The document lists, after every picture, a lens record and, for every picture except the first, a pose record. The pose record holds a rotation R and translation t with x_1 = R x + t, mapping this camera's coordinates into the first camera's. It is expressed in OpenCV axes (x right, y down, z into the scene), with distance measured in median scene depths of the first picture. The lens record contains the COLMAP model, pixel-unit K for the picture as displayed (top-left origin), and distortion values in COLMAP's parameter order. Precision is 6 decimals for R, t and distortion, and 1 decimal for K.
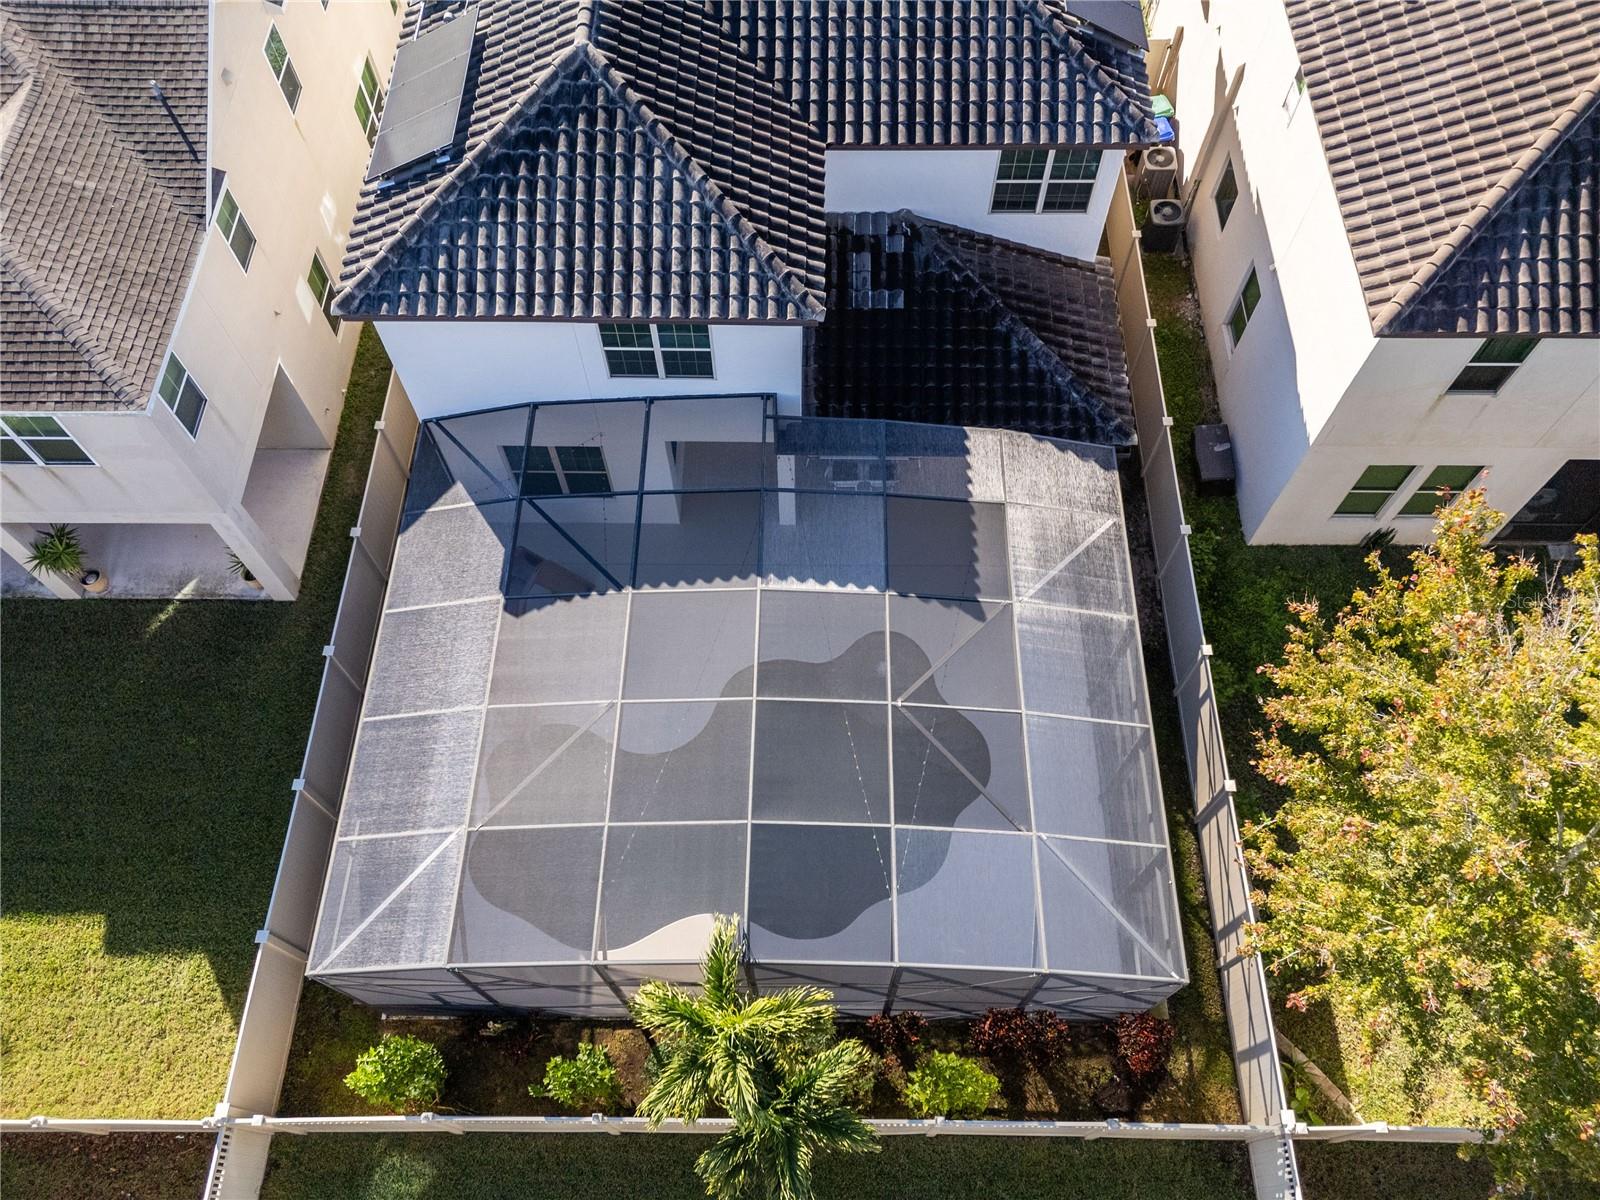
lens RADIAL K [[1167.7, 0, 815.9], [0, 1167.7, 597.9], [0, 0, 1]] dist [0.043028, -0.043220]
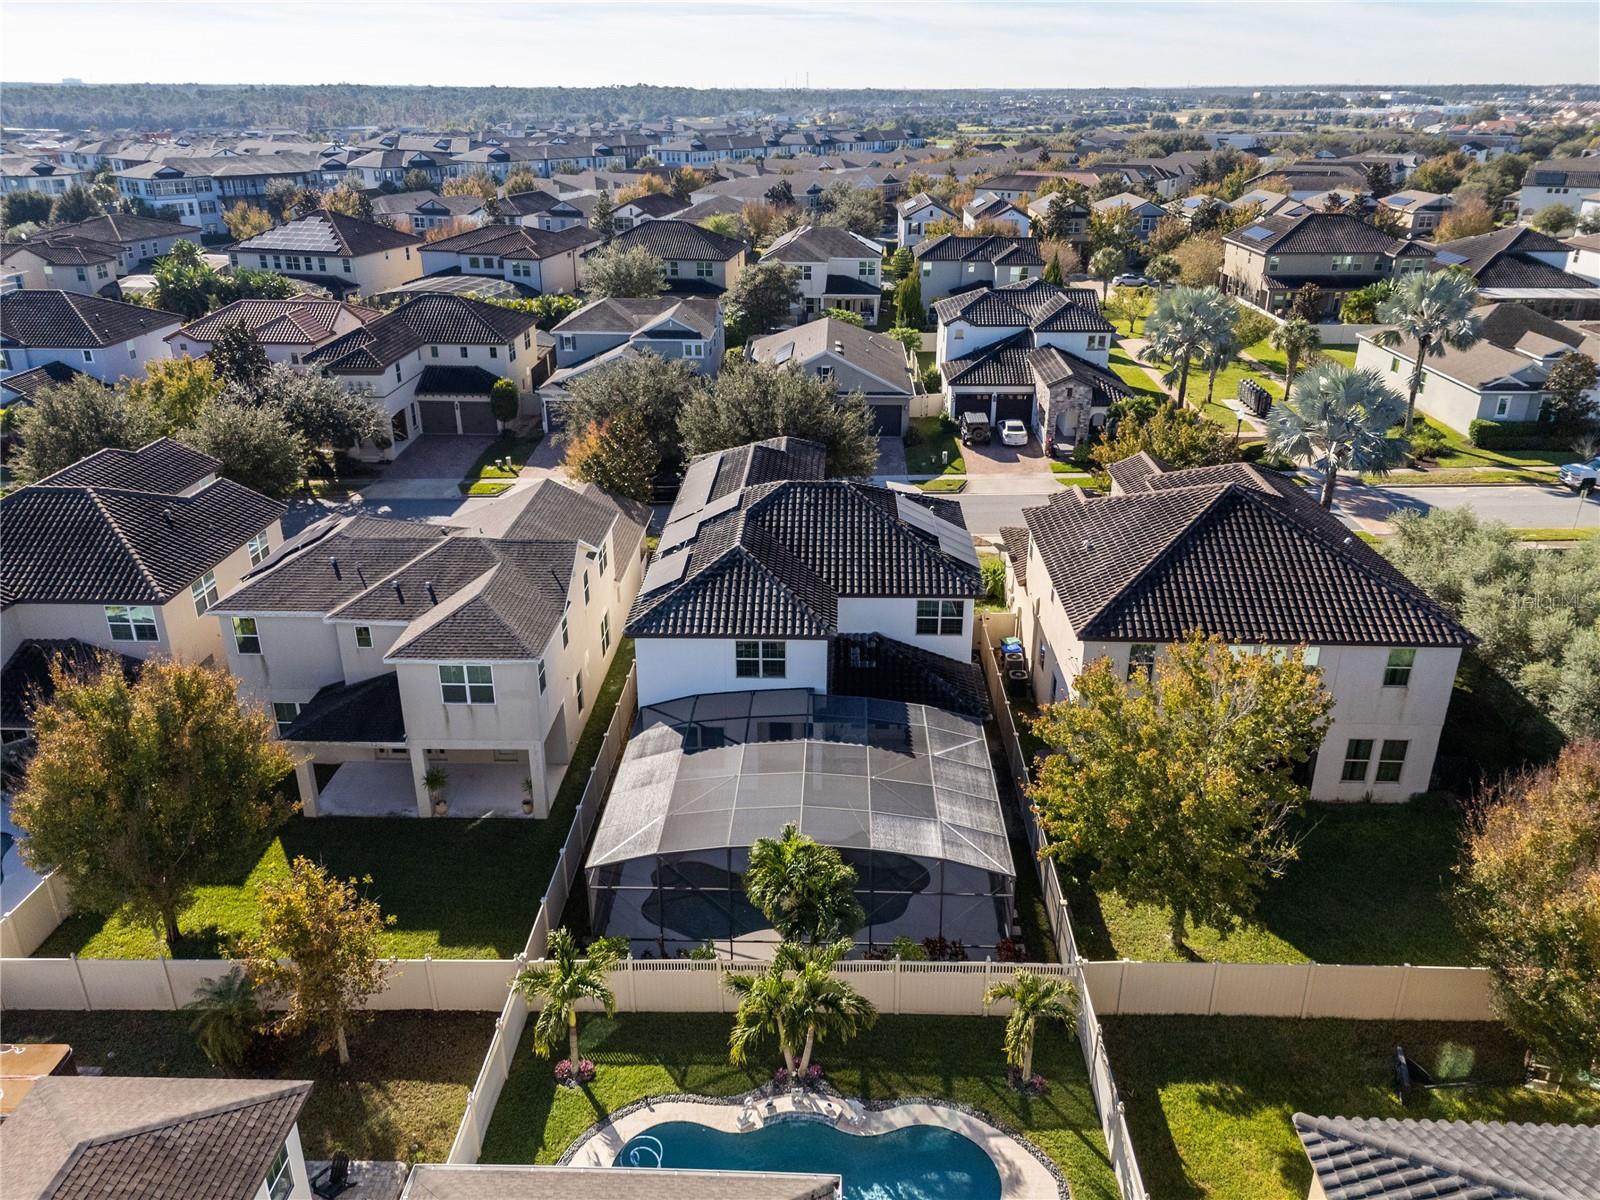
lens RADIAL K [[1167.7, 0, 815.9], [0, 1167.7, 597.9], [0, 0, 1]] dist [0.043028, -0.043220]
pose [[0.999898, 0.005820, -0.013031, -0.004818], [-0.012682, 0.781136, -0.624232, 1.052154], [0.006546, 0.624334, 0.781130, -0.767793]]
